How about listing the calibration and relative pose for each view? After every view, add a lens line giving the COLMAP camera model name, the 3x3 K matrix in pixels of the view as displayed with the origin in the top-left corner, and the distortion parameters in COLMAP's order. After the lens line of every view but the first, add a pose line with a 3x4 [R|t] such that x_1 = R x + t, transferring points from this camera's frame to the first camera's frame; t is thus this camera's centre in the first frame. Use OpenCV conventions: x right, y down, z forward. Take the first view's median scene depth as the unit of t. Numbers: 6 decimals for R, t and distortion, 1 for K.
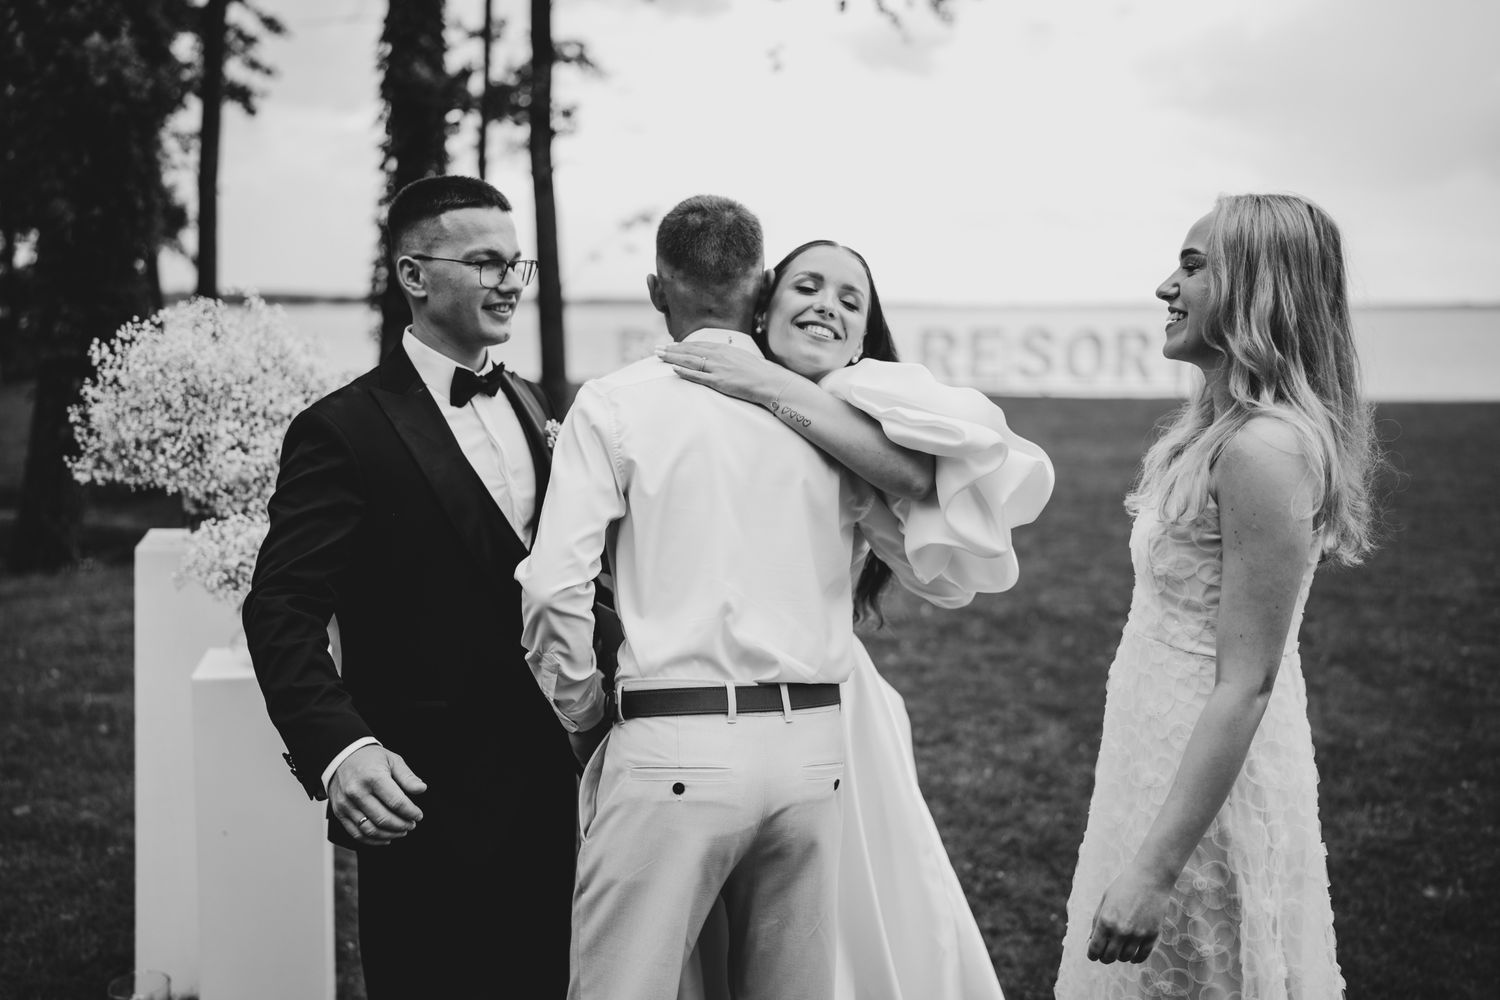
lens RADIAL K [[1522.4, 0, 750.0], [0, 1522.4, 500.0], [0, 0, 1]] dist [-0.048186, 0.184846]
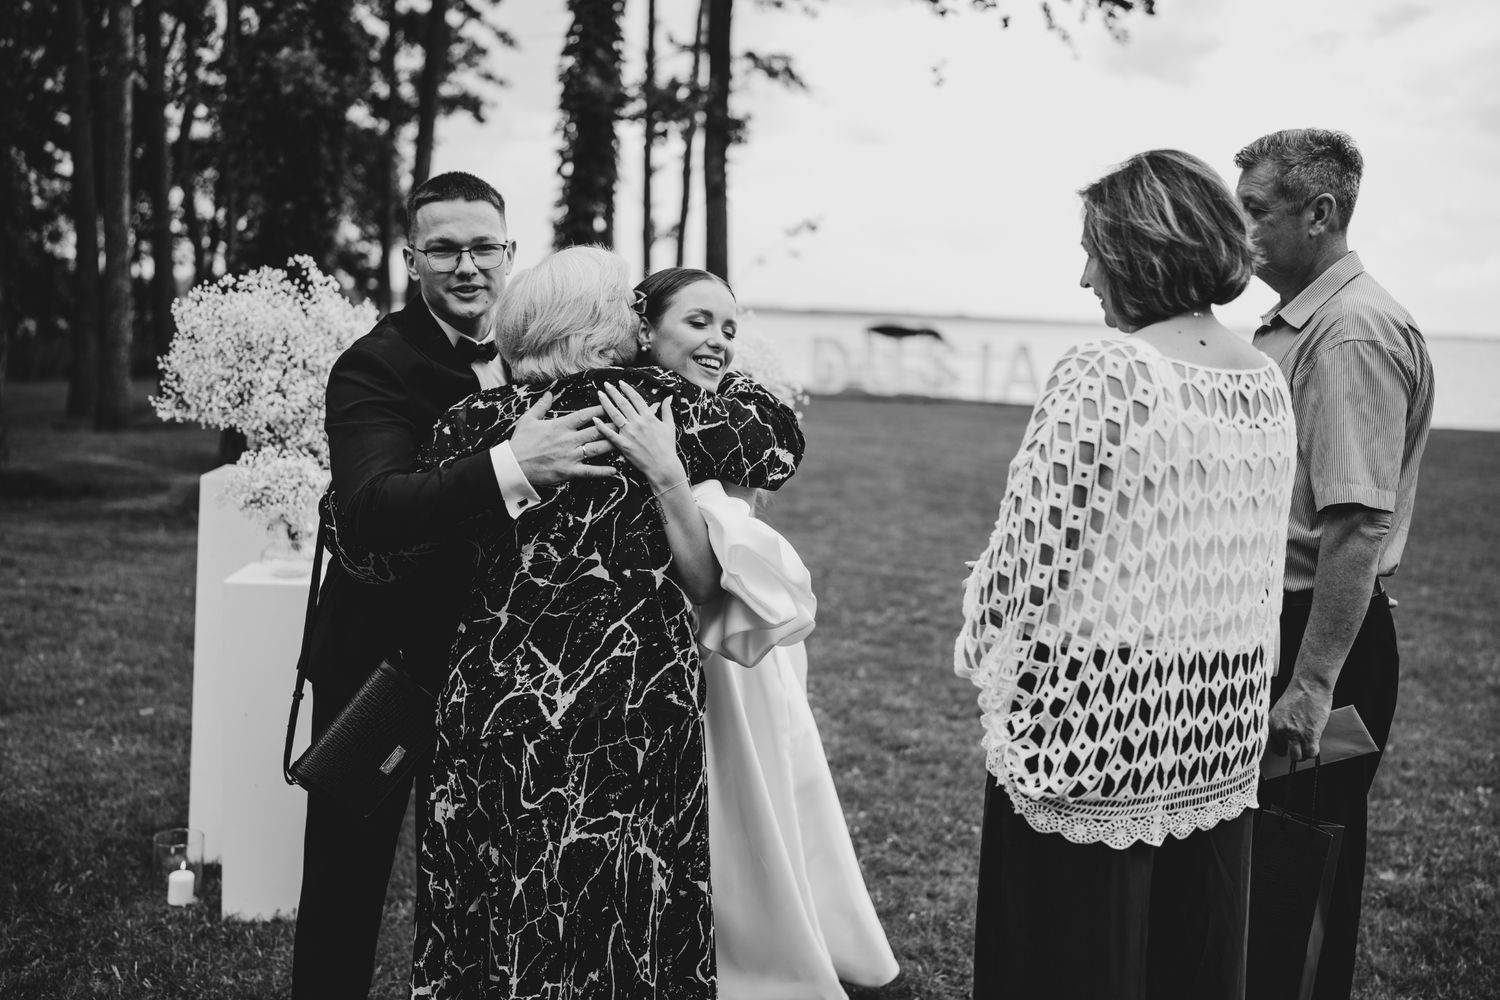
lens RADIAL K [[1508.4, 0, 750.0], [0, 1508.4, 500.0], [0, 0, 1]] dist [-0.003978, 0.019394]
pose [[0.988404, 0.048786, -0.143798, 0.171899], [-0.049881, 0.998747, -0.004014, 0.030498], [0.143422, 0.011140, 0.989599, -0.096138]]
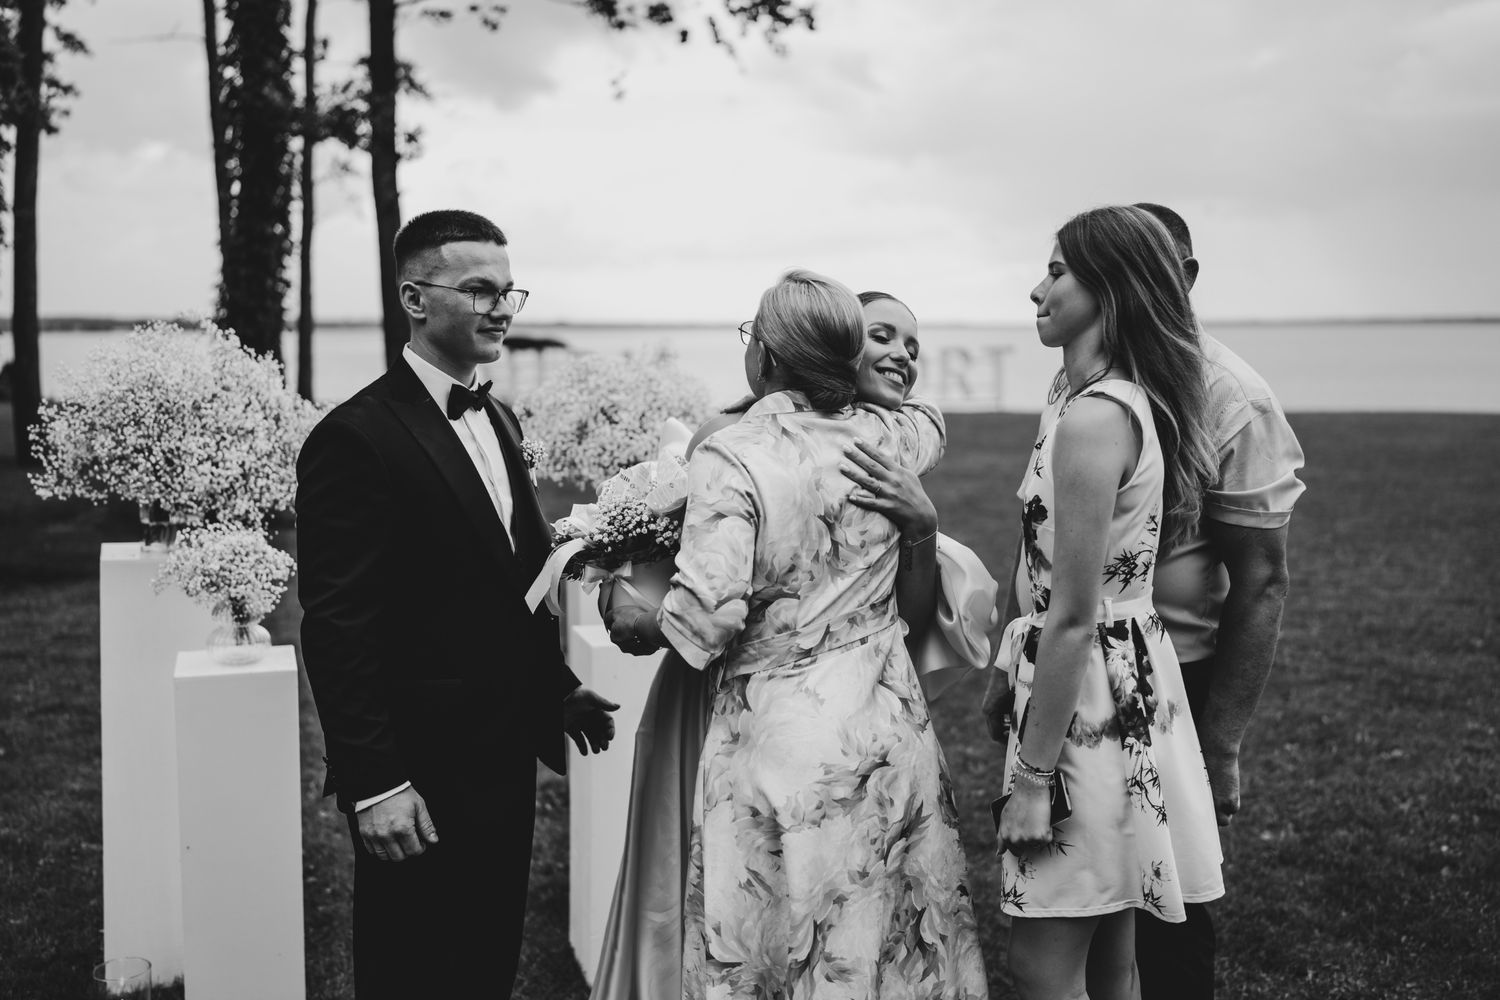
lens RADIAL K [[1520.1, 0, 770.5], [0, 1520.1, 498.8], [0, 0, 1]] dist [-0.000951, 0.008180]
pose [[0.991525, -0.021032, 0.128203, -0.070213], [0.022886, 0.999653, -0.013009, 0.012781], [-0.127885, 0.015832, 0.991663, -0.096398]]
